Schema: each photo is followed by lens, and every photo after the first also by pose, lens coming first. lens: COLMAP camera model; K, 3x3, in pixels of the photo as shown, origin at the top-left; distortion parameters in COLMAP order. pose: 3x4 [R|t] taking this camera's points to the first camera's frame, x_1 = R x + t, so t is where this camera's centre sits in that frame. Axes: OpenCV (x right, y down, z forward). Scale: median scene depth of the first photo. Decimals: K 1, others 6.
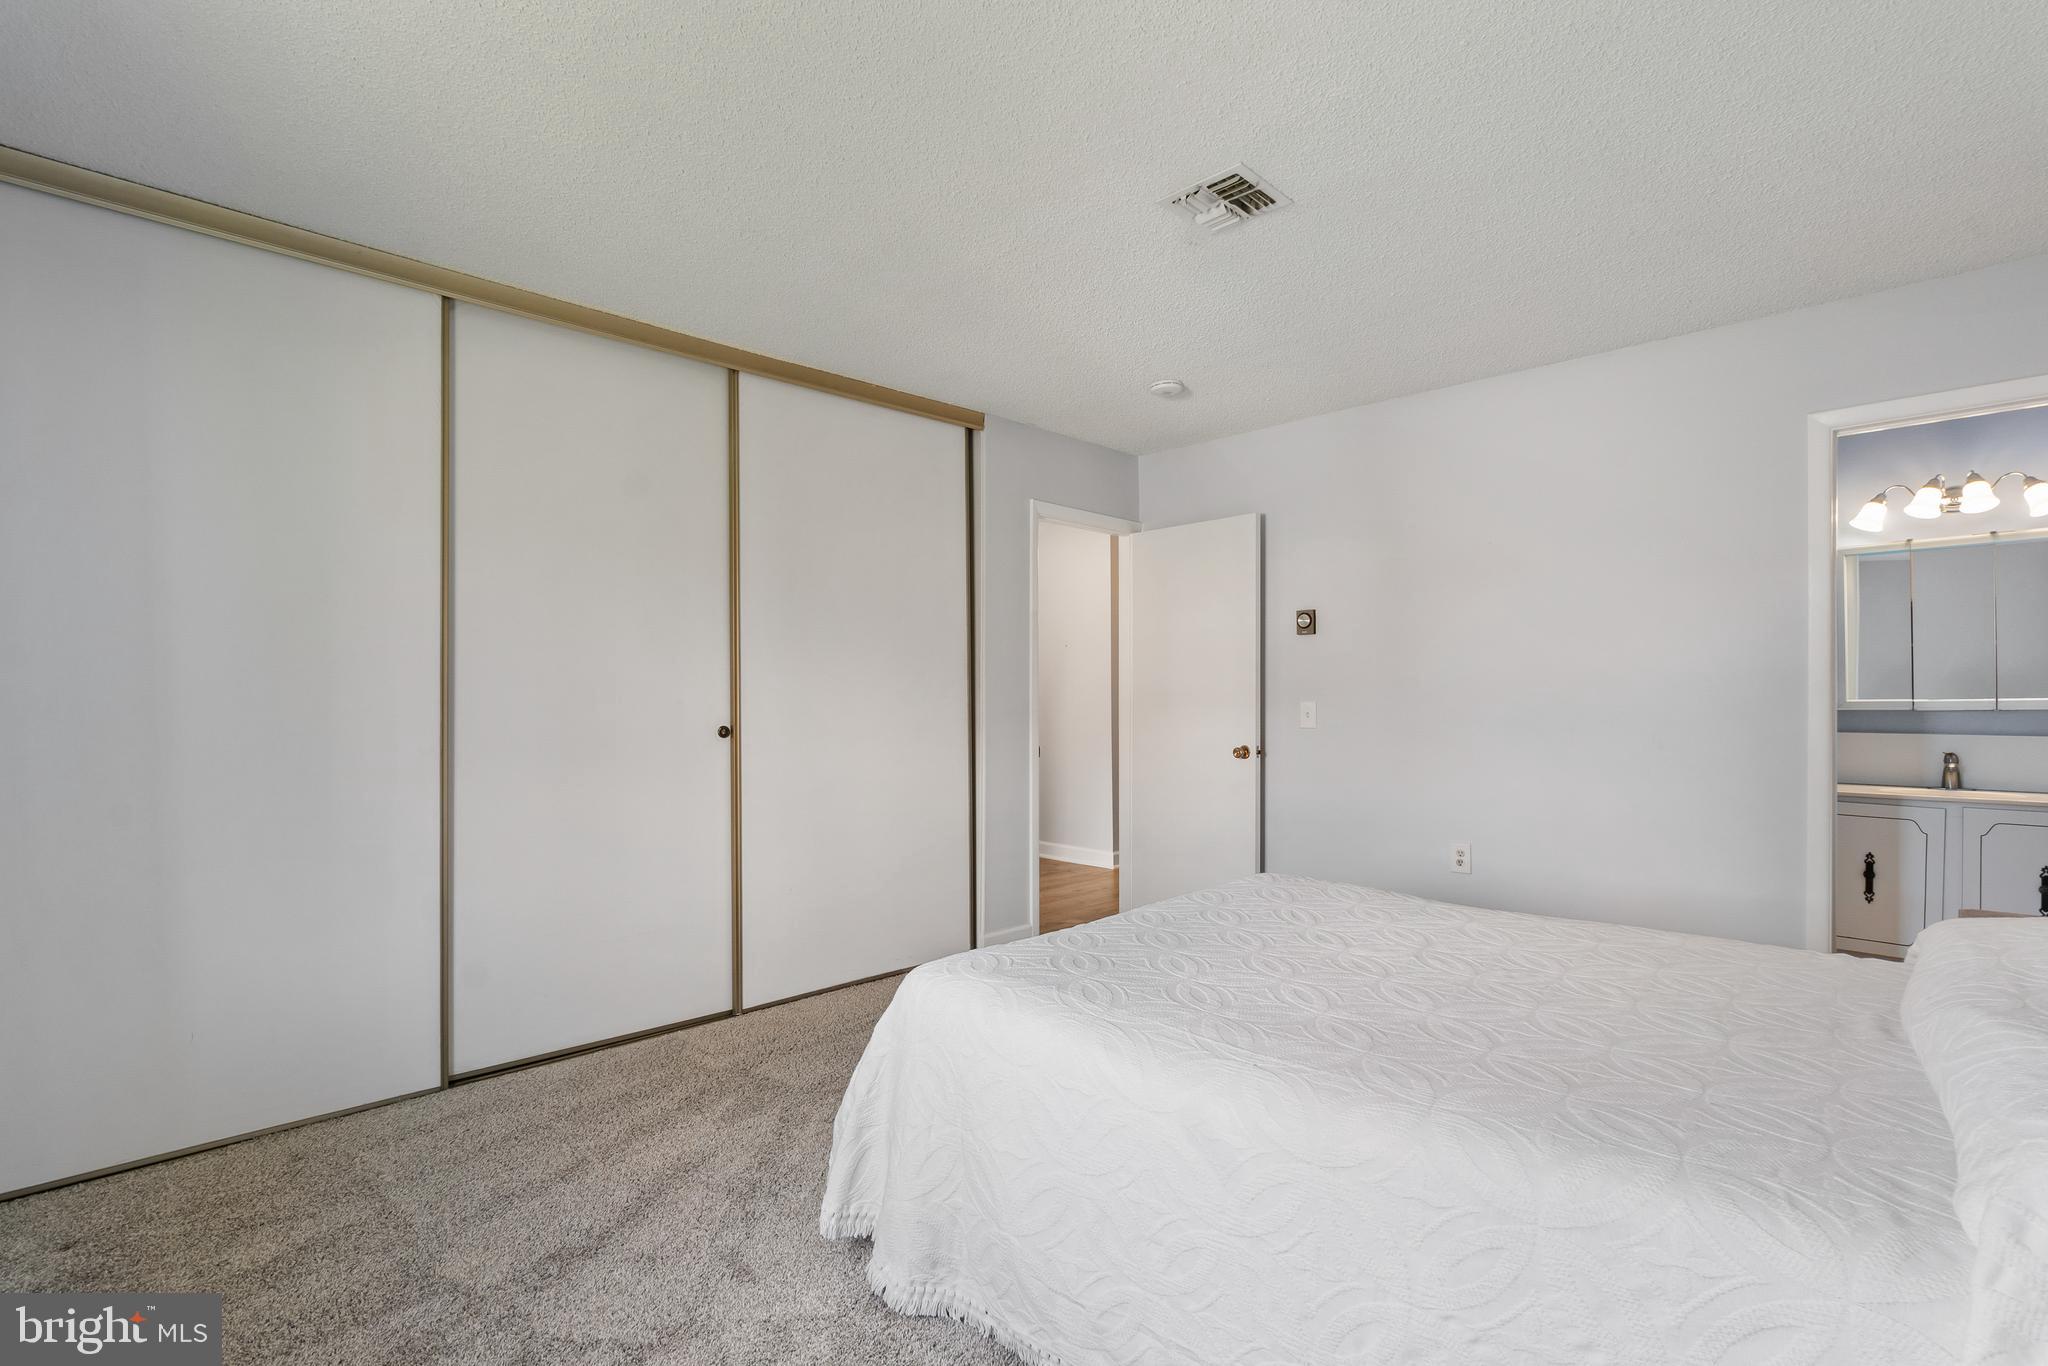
lens RADIAL K [[975.7, 0, 1020.9], [0, 975.7, 697.0], [0, 0, 1]] dist [0.001251, 0.000177]
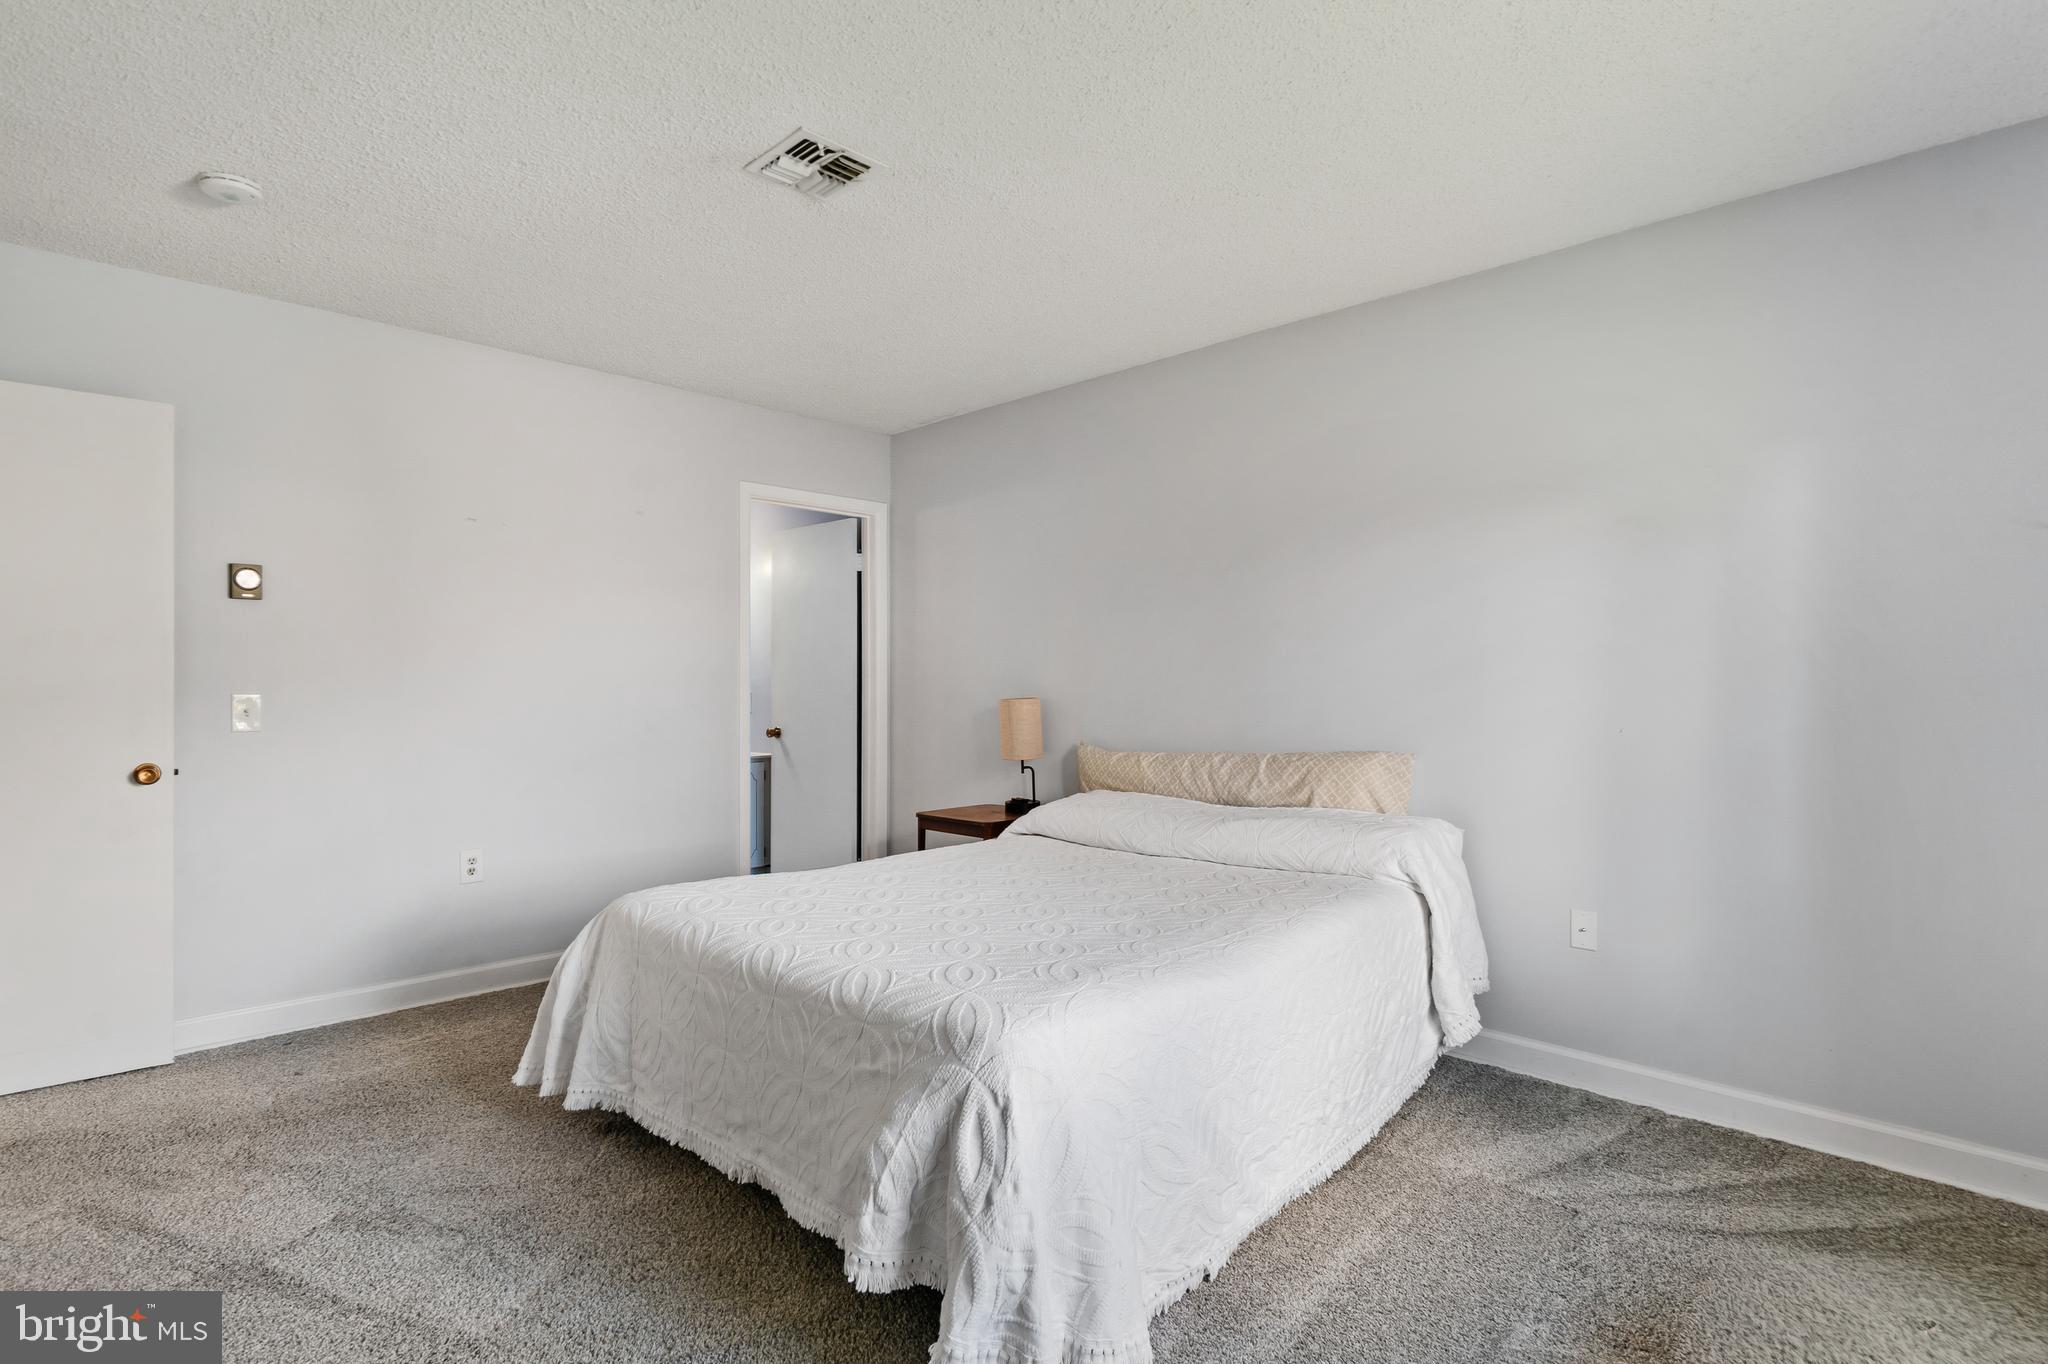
lens RADIAL K [[975.7, 0, 1023.7], [0, 975.7, 681.0], [0, 0, 1]] dist [0.001251, 0.000177]
pose [[0.011596, 0.009458, 0.999888, -0.582495], [-0.002248, 0.999953, -0.009432, 0.001021], [-0.999930, -0.002139, 0.011616, 0.618904]]
